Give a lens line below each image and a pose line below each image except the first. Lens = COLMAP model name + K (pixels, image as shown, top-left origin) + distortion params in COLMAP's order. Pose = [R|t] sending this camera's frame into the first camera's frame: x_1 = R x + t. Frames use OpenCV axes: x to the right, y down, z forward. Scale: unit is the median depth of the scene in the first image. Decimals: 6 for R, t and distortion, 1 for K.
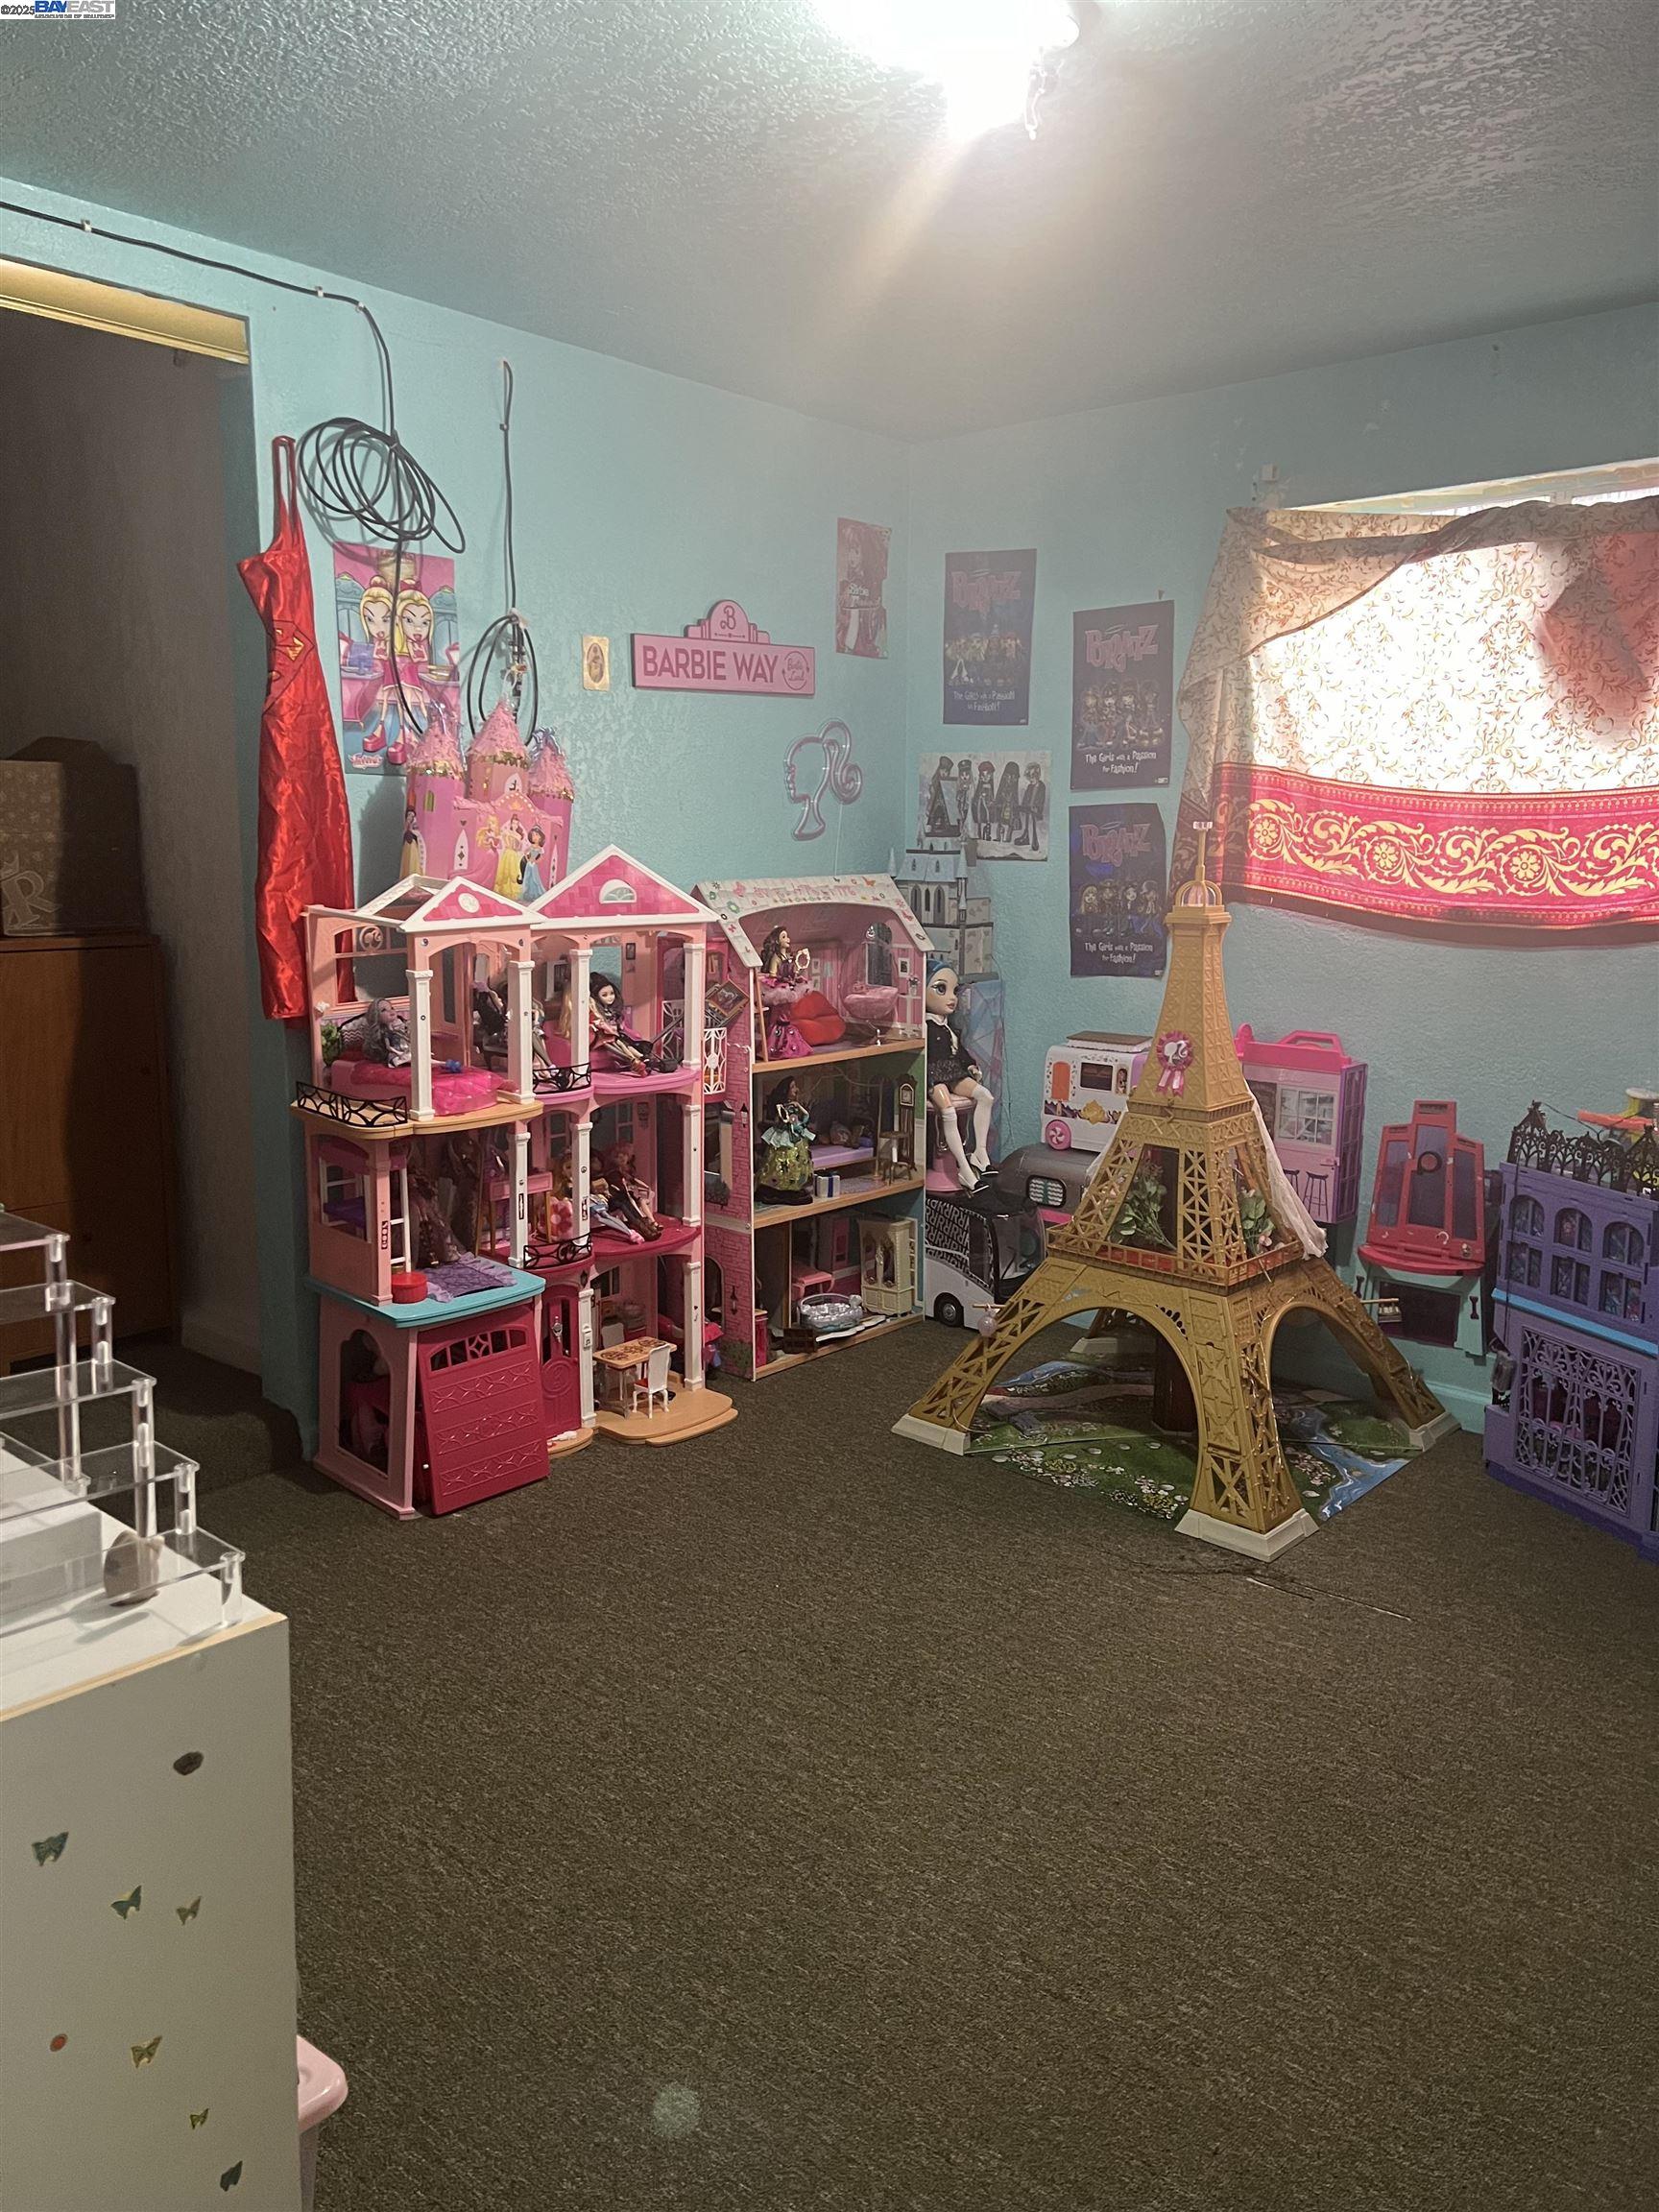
lens RADIAL K [[1650.4, 0, 826.3], [0, 1650.4, 1095.7], [0, 0, 1]] dist [0.049403, -0.036387]
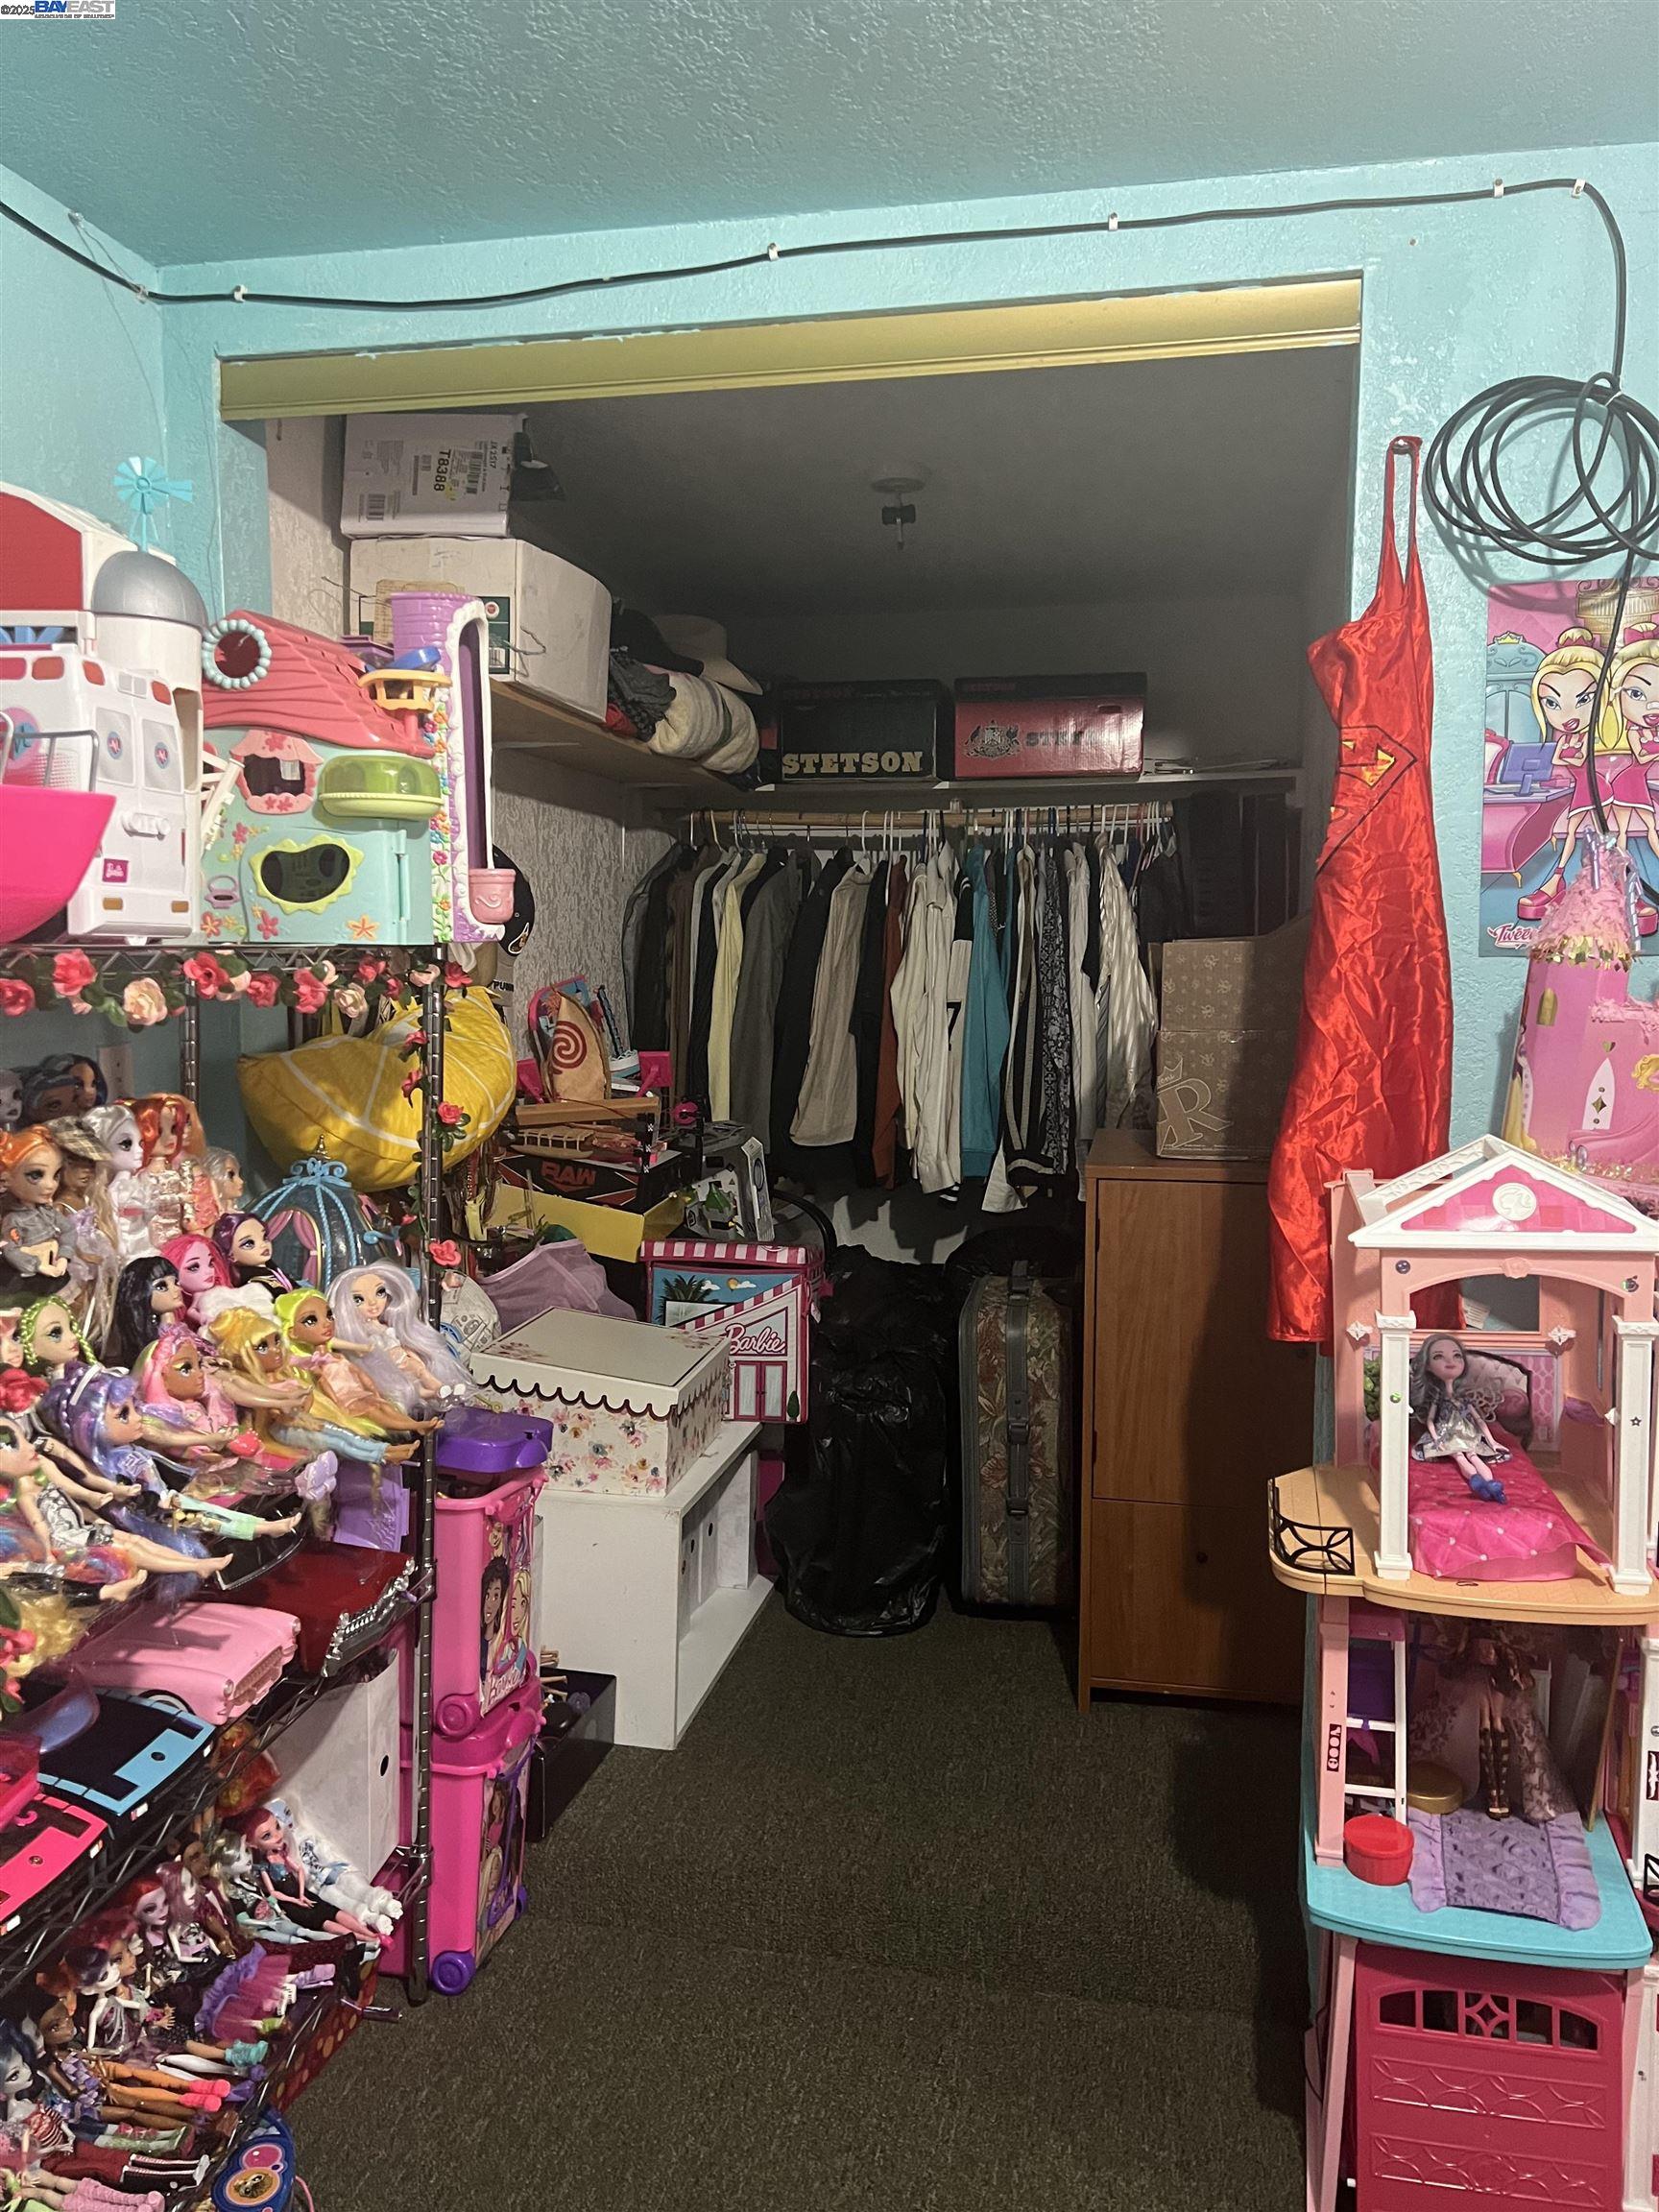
lens RADIAL K [[1650.4, 0, 835.2], [0, 1650.4, 1114.9], [0, 0, 1]] dist [0.049403, -0.036387]
pose [[0.508699, 0.073959, -0.857762, 0.125031], [-0.130230, 0.991450, 0.008252, -0.113153], [0.851038, 0.107508, 0.513981, 0.500587]]
